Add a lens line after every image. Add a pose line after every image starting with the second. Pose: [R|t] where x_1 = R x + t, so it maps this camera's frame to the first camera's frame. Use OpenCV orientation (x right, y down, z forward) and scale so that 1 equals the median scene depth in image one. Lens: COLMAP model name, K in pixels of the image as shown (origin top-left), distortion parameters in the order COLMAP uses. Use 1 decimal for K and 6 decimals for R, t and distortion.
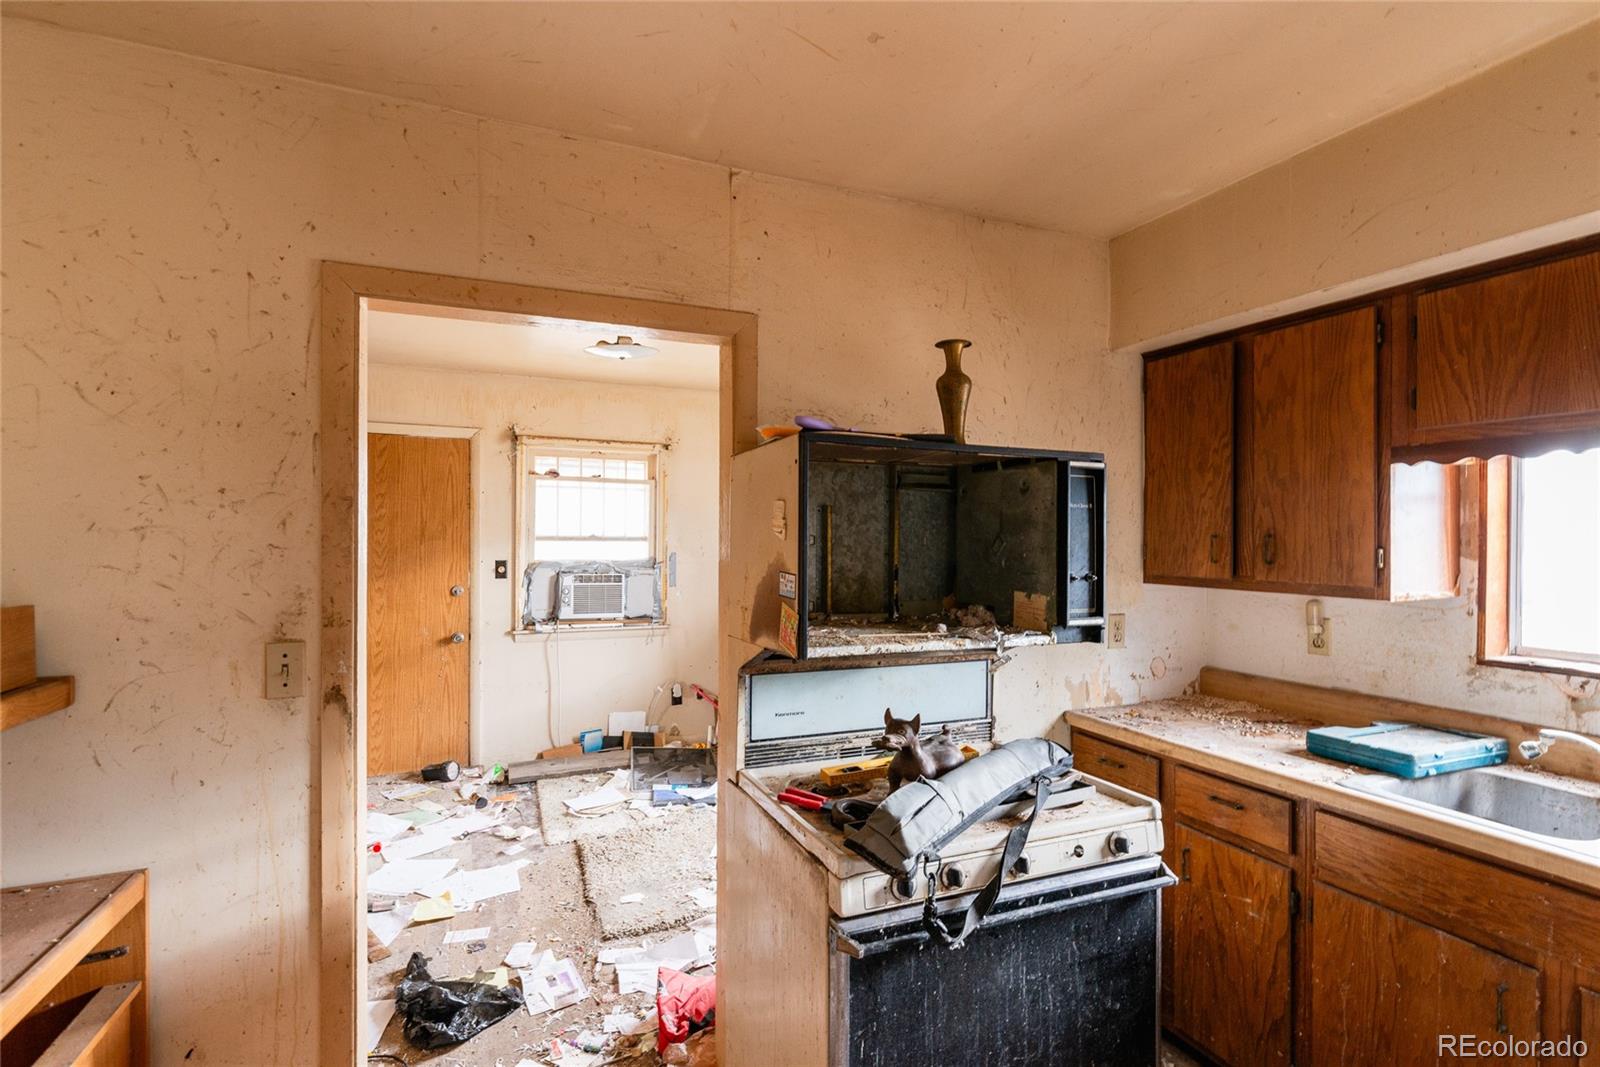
lens RADIAL K [[786.0, 0, 805.2], [0, 786.0, 542.6], [0, 0, 1]] dist [-0.000140, 0.000049]
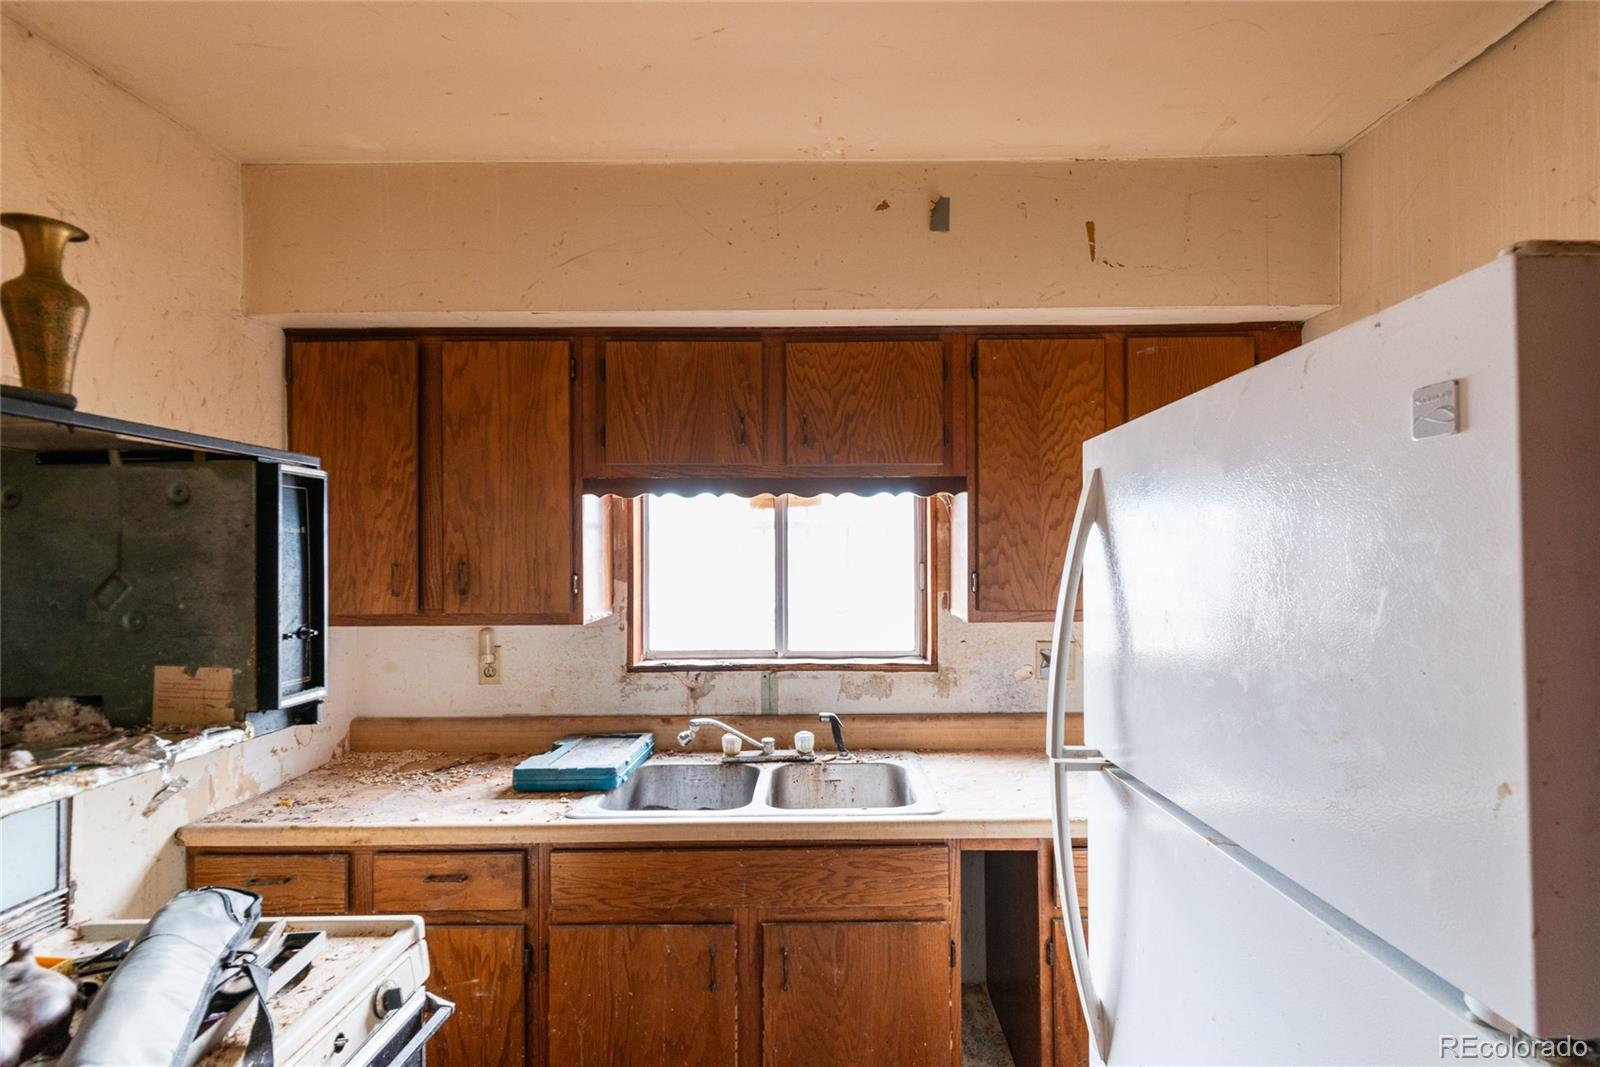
lens RADIAL K [[786.0, 0, 827.7], [0, 786.0, 538.6], [0, 0, 1]] dist [-0.000140, 0.000049]
pose [[0.393889, 0.005781, 0.919140, -0.039549], [0.015958, 0.999787, -0.013127, -0.009219], [-0.919020, 0.019838, 0.393712, 0.122543]]
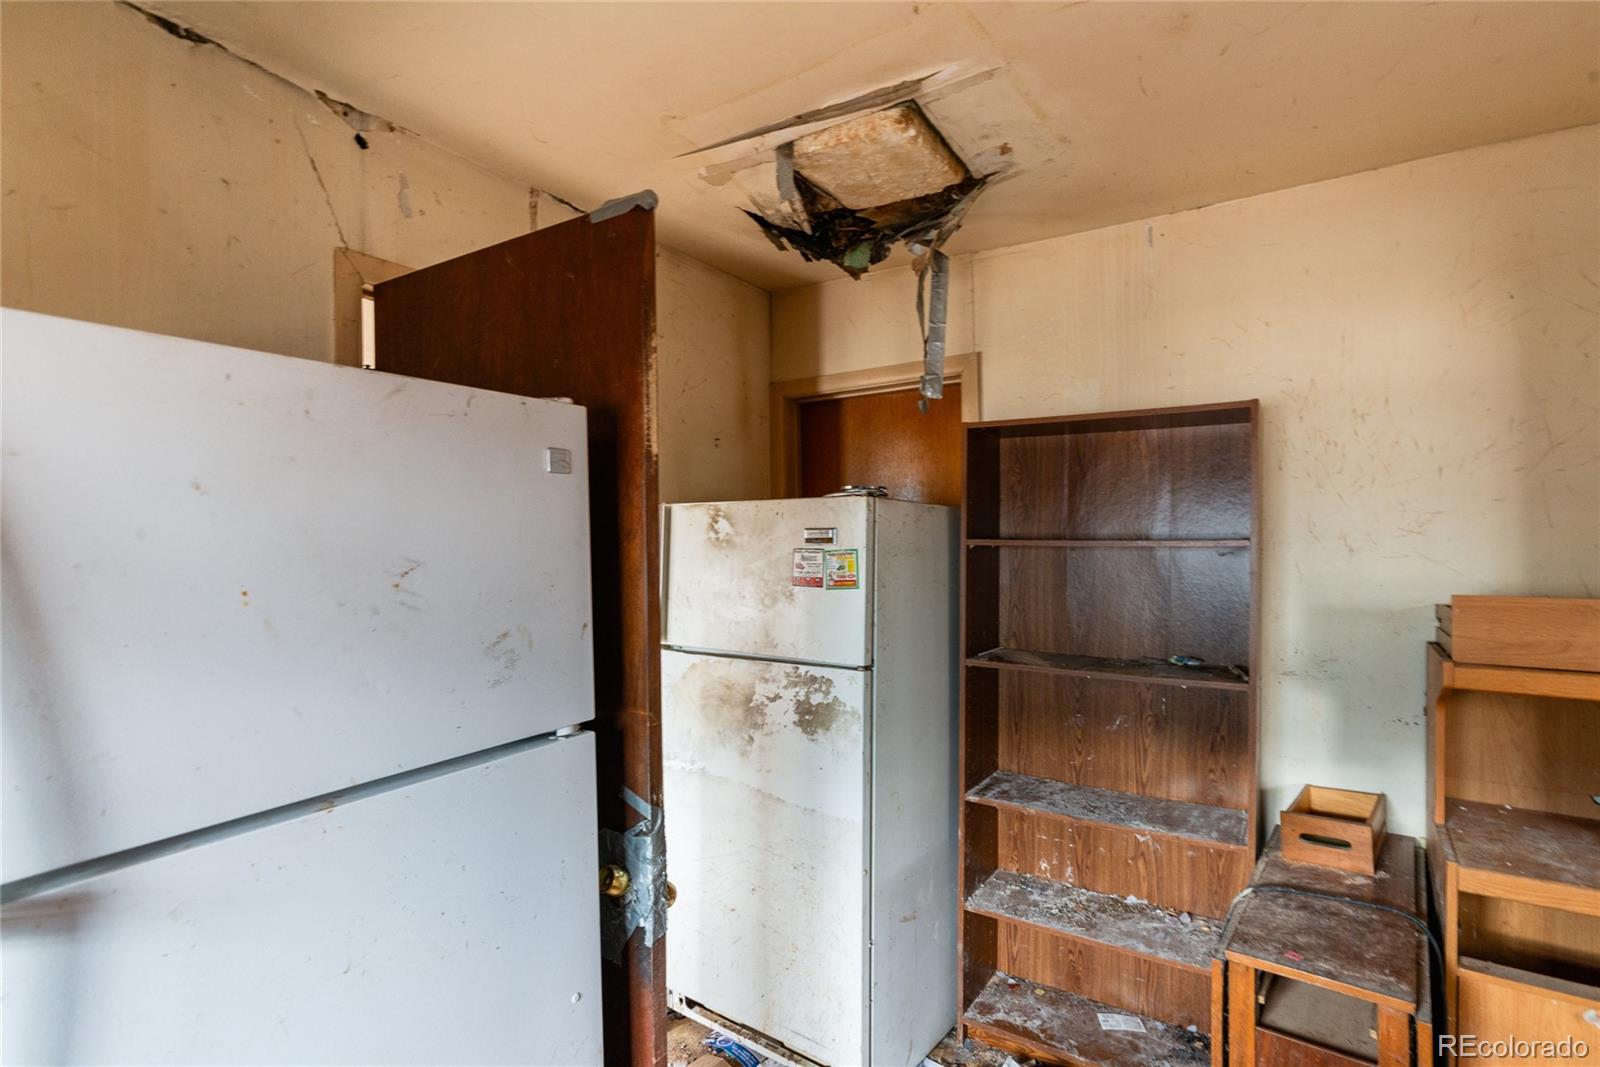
lens RADIAL K [[786.0, 0, 794.2], [0, 786.0, 545.0], [0, 0, 1]] dist [-0.000140, 0.000049]
pose [[-0.827753, 0.003112, -0.561084, 0.195394], [0.005241, 0.999984, -0.002186, -0.000374], [0.561068, -0.004750, -0.827756, 0.345719]]
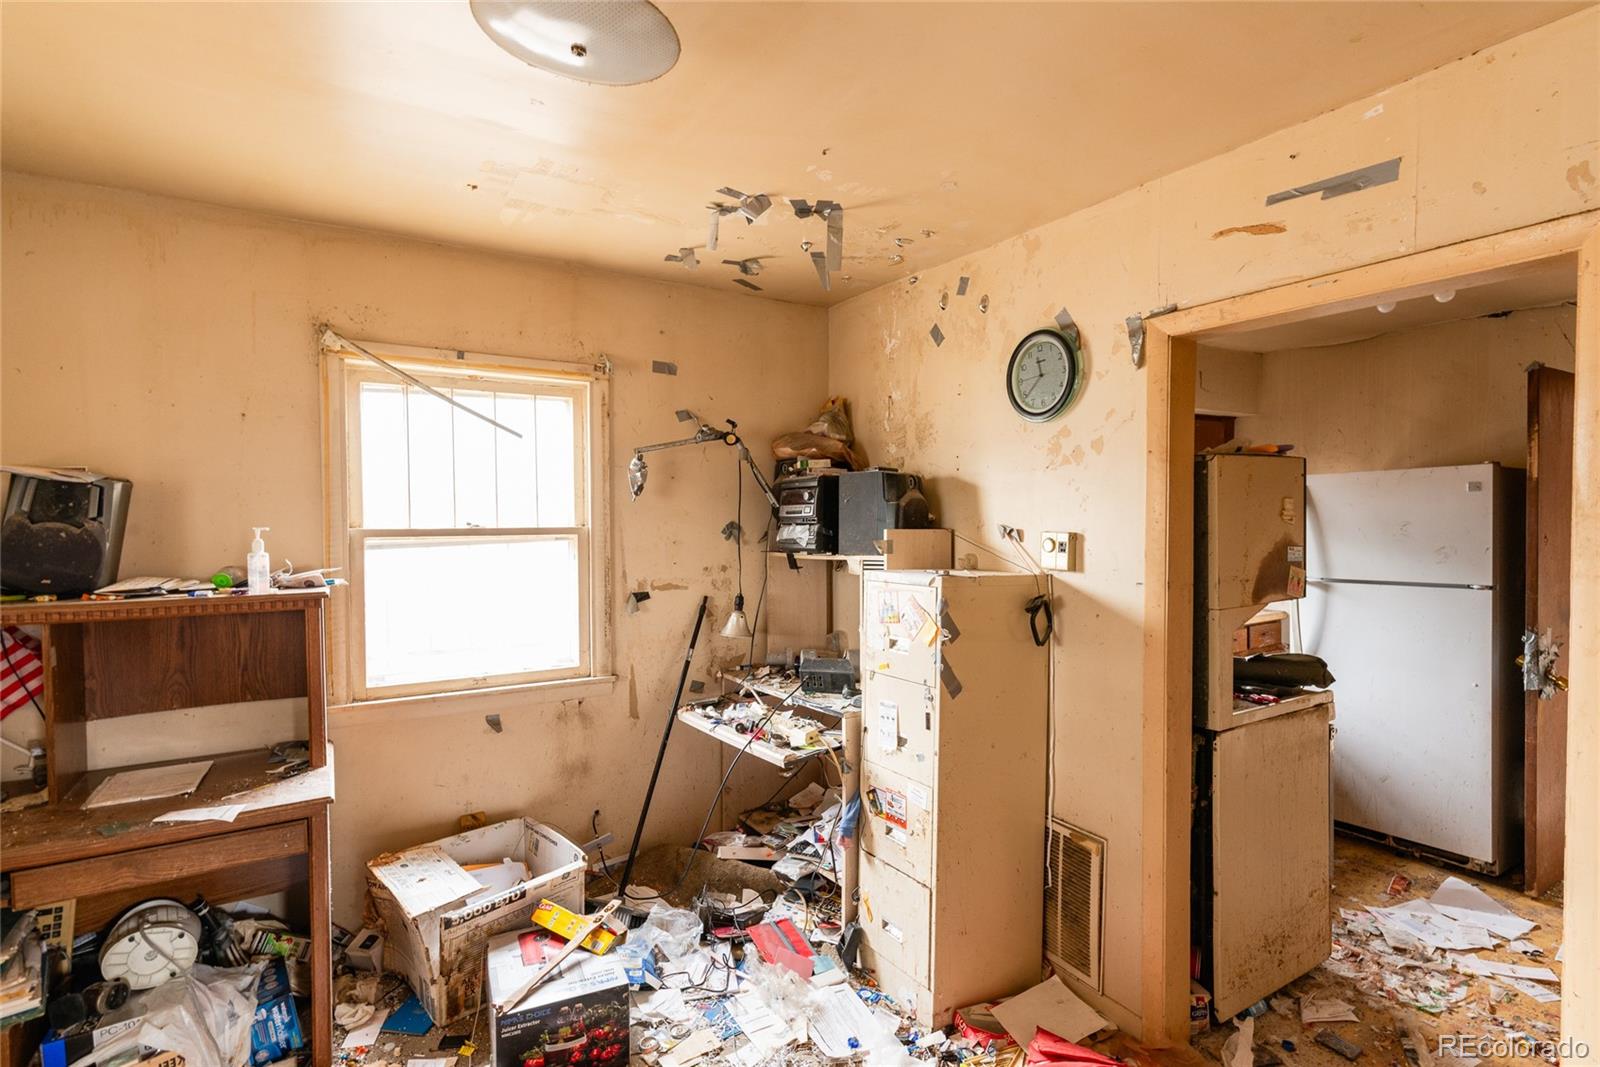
lens RADIAL K [[786.0, 0, 838.5], [0, 786.0, 542.4], [0, 0, 1]] dist [-0.000140, 0.000049]
pose [[-0.153589, -0.034454, 0.987534, -0.508665], [0.013860, 0.999218, 0.037018, -0.013567], [-0.988038, 0.019373, -0.152991, 0.766515]]
